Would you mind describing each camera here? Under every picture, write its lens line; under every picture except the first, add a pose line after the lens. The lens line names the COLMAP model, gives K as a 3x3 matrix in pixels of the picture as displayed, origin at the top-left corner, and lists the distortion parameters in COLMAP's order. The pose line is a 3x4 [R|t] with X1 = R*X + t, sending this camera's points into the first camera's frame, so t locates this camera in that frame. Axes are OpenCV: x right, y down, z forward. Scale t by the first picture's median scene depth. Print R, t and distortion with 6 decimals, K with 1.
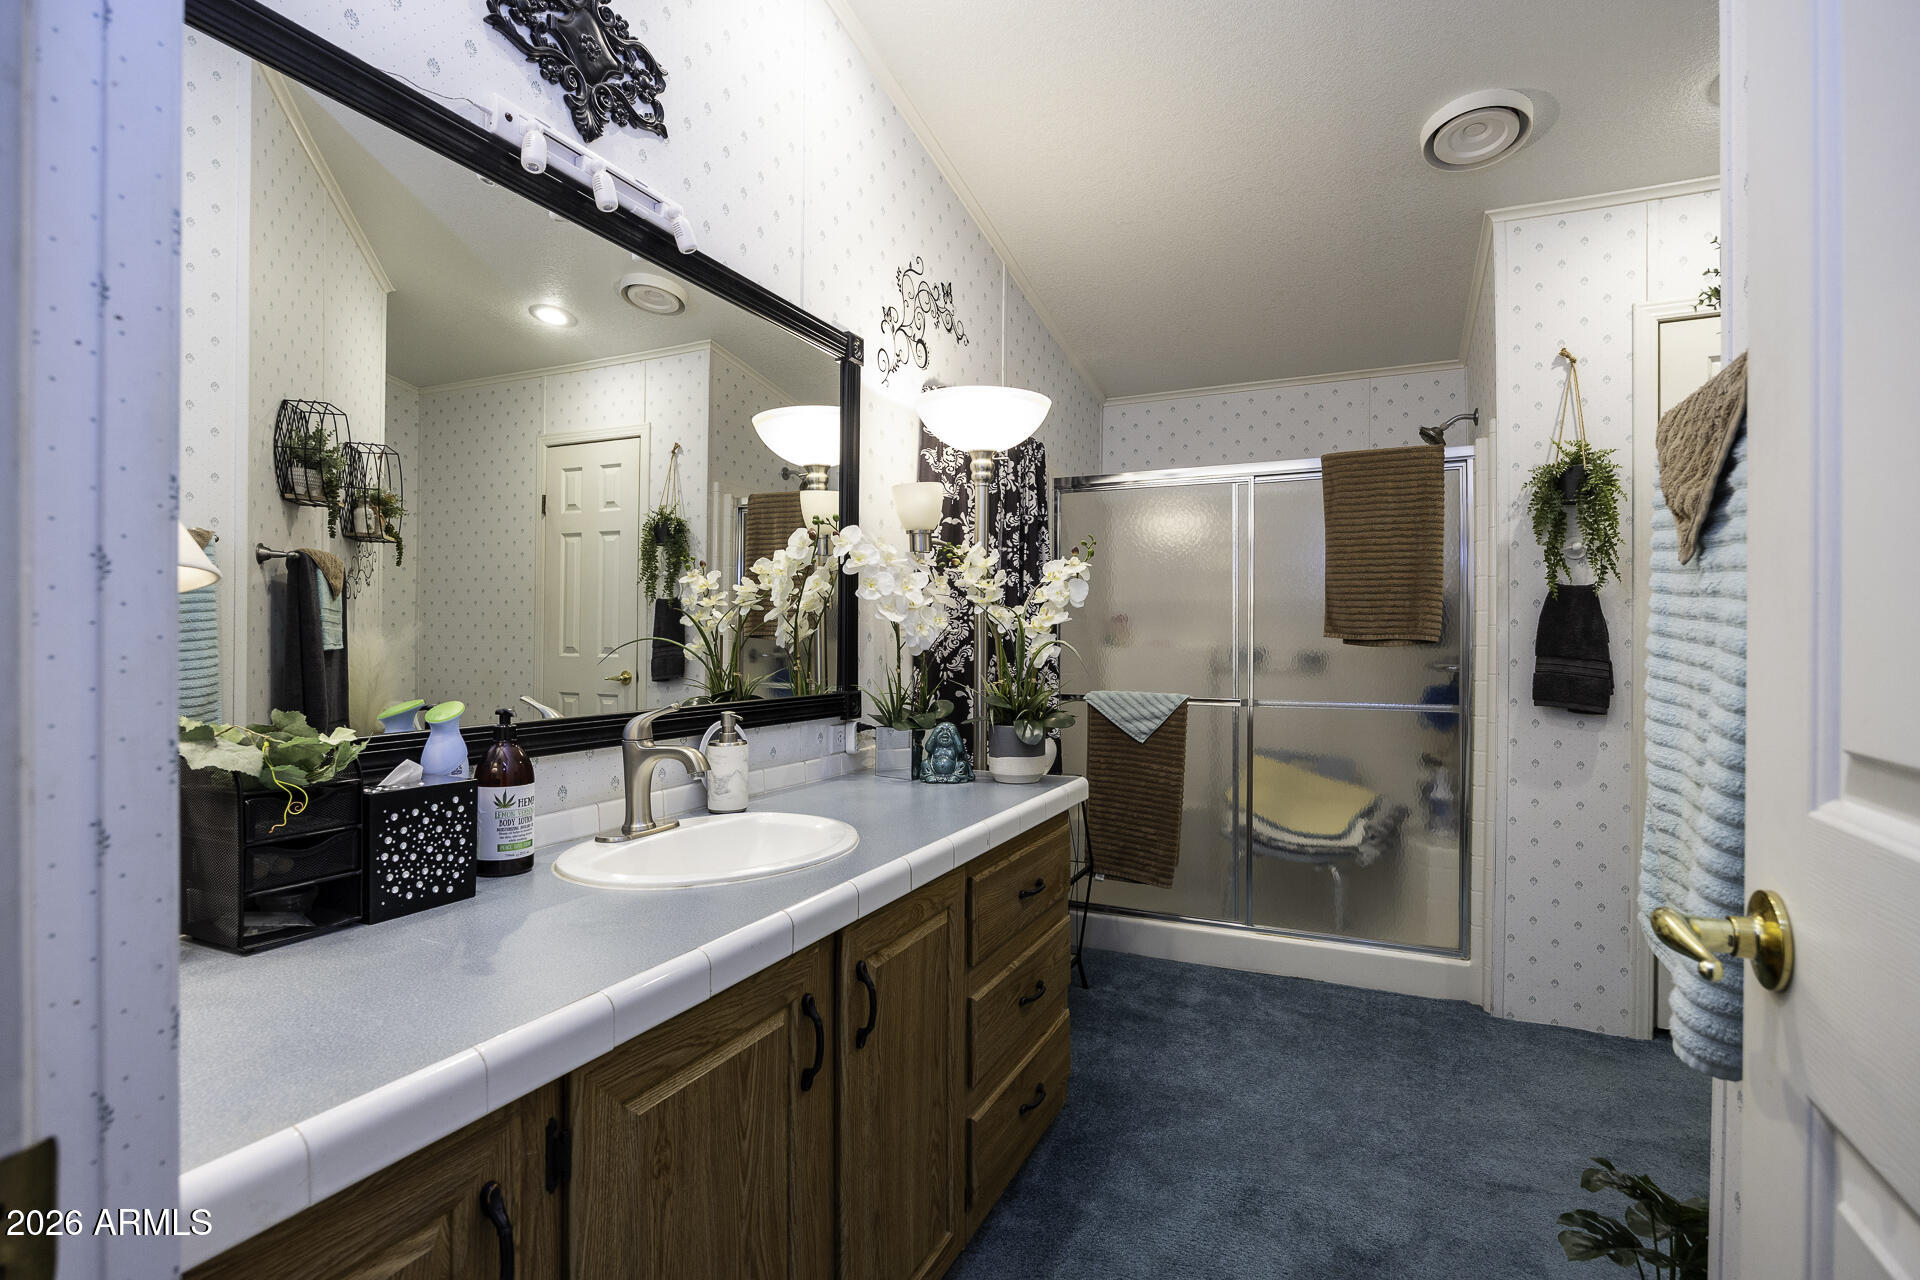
lens RADIAL K [[910.5, 0, 951.8], [0, 910.5, 641.5], [0, 0, 1]] dist [-0.013541, -0.000310]
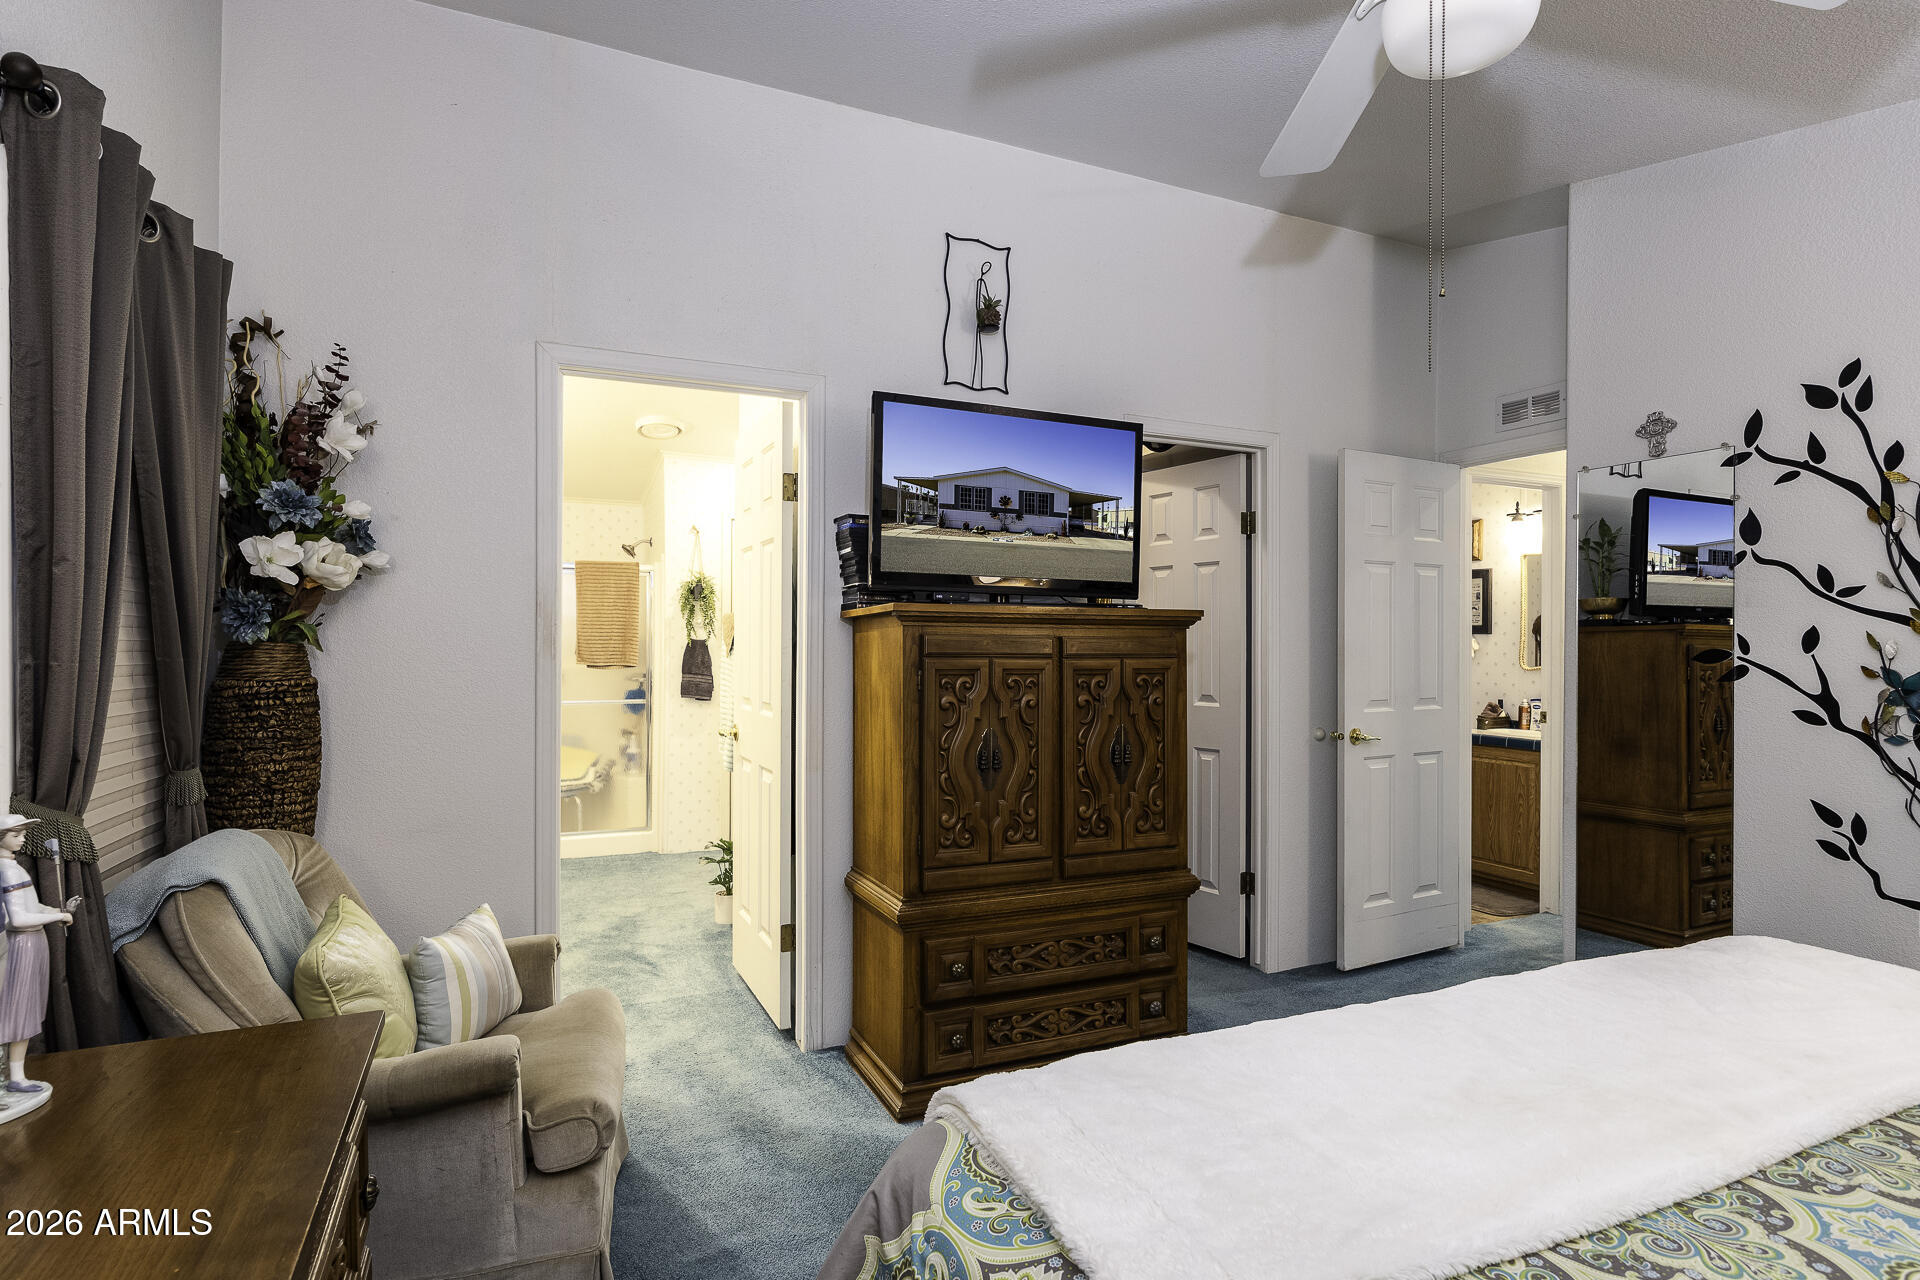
lens RADIAL K [[962.9, 0, 962.1], [0, 962.9, 645.2], [0, 0, 1]] dist [-0.006282, 0.000992]
pose [[0.637168, 0.002011, 0.770722, -0.596452], [-0.000327, 0.999997, -0.002339, -0.040309], [-0.770725, 0.001238, 0.637167, -0.831218]]
